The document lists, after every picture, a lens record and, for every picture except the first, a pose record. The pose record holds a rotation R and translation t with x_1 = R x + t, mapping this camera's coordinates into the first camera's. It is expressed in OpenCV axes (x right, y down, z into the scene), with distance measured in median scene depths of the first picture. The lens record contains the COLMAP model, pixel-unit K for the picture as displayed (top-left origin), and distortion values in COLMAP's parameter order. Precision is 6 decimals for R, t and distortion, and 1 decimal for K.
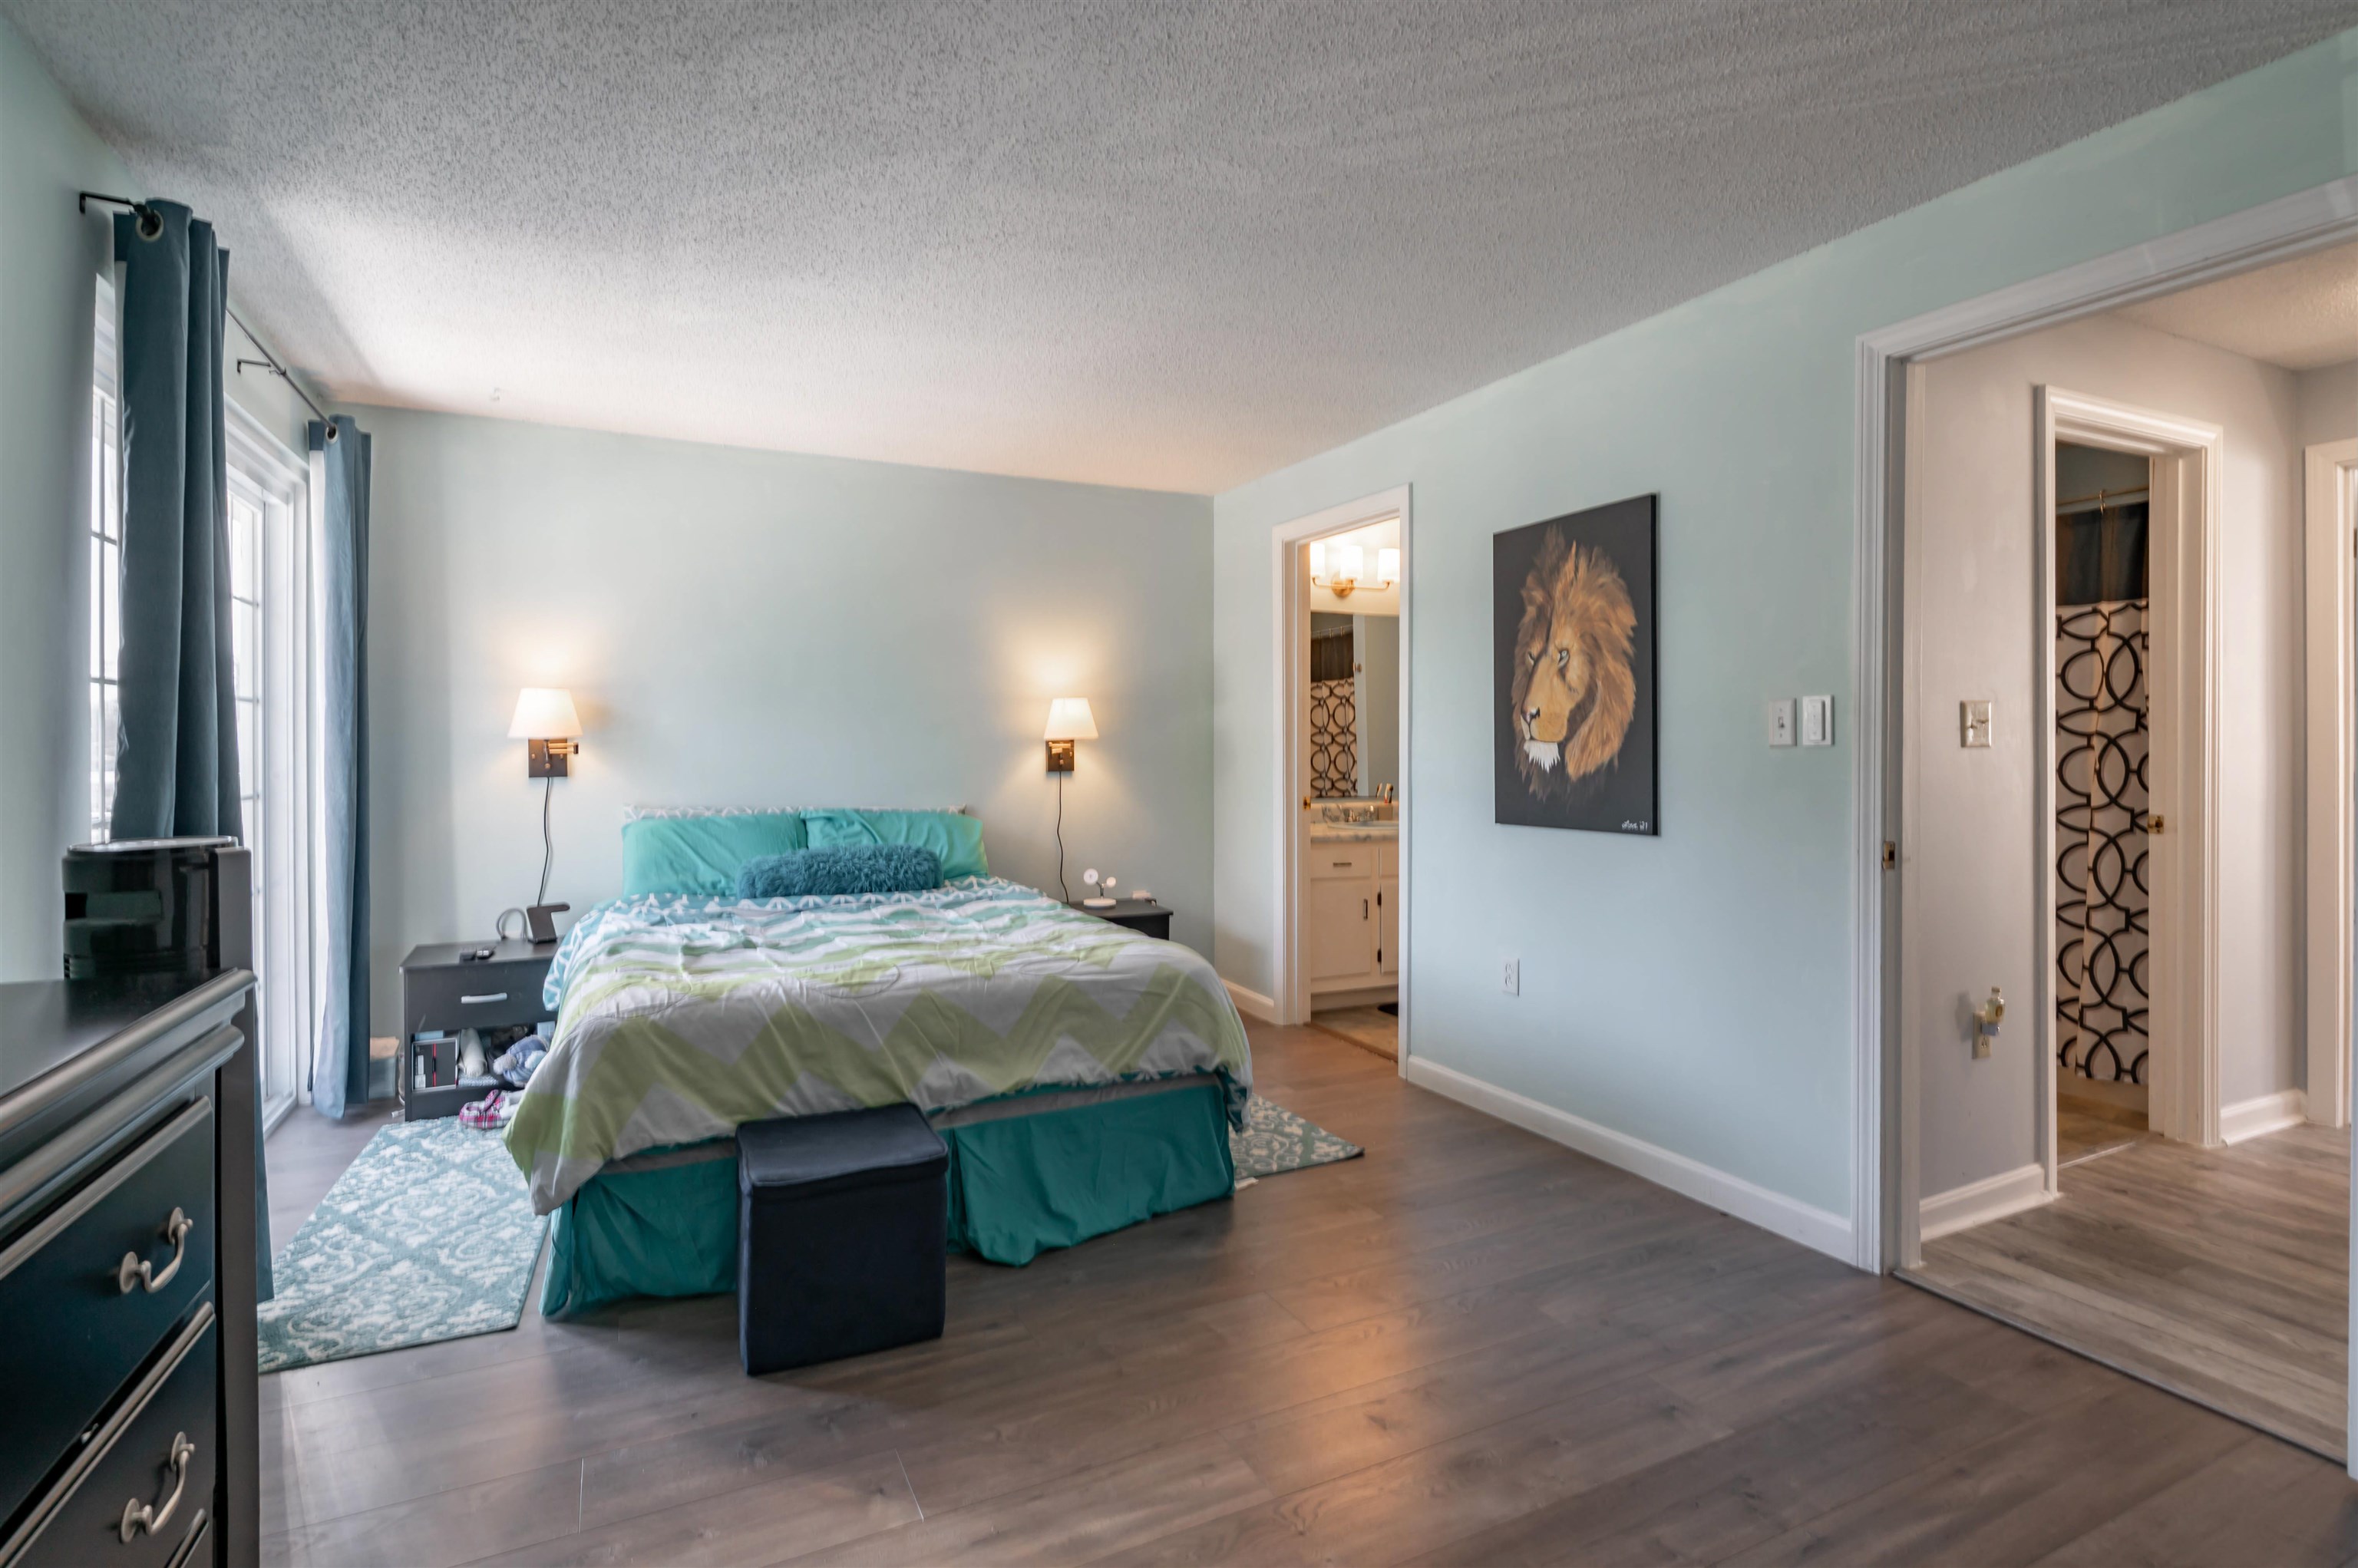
lens RADIAL K [[1151.0, 0, 1163.4], [0, 1151.0, 748.1], [0, 0, 1]] dist [-0.002964, 0.002728]
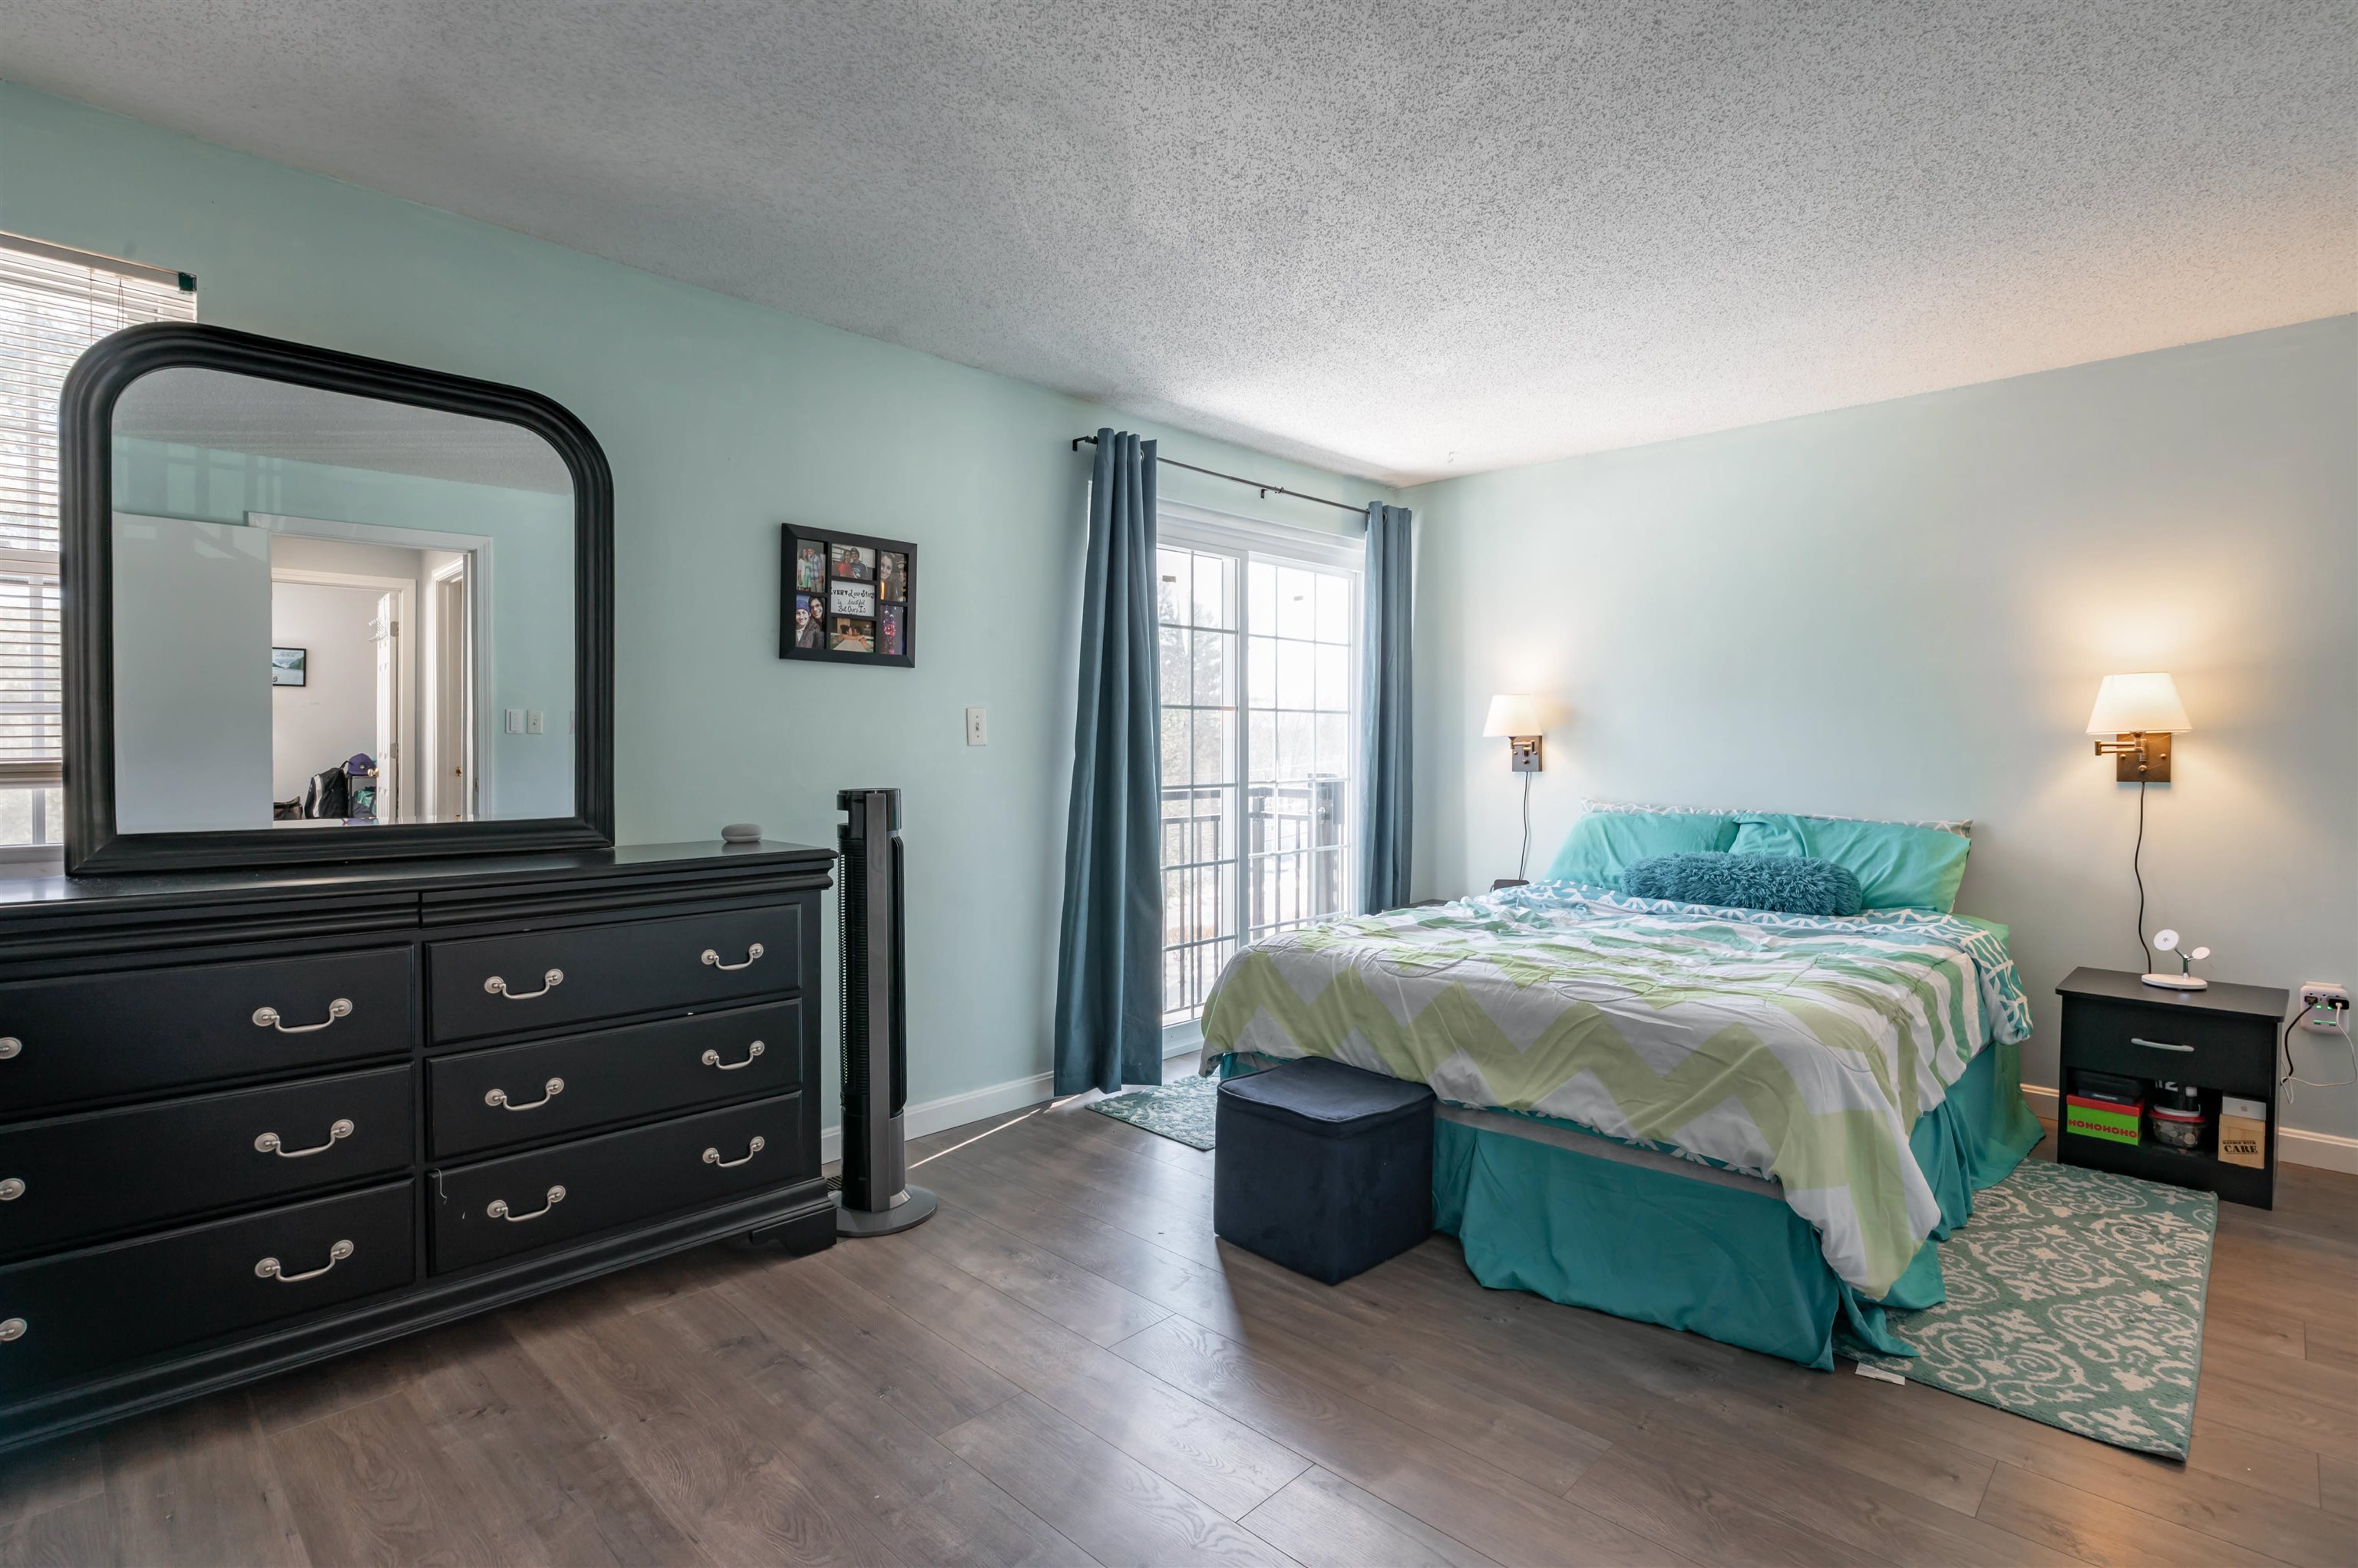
lens RADIAL K [[1151.0, 0, 1170.3], [0, 1151.0, 768.9], [0, 0, 1]] dist [-0.002964, 0.002728]
pose [[0.327232, 0.017652, -0.944779, 0.699673], [-0.000629, 0.999829, 0.018462, 0.003135], [0.944944, -0.005447, 0.327188, 0.454507]]
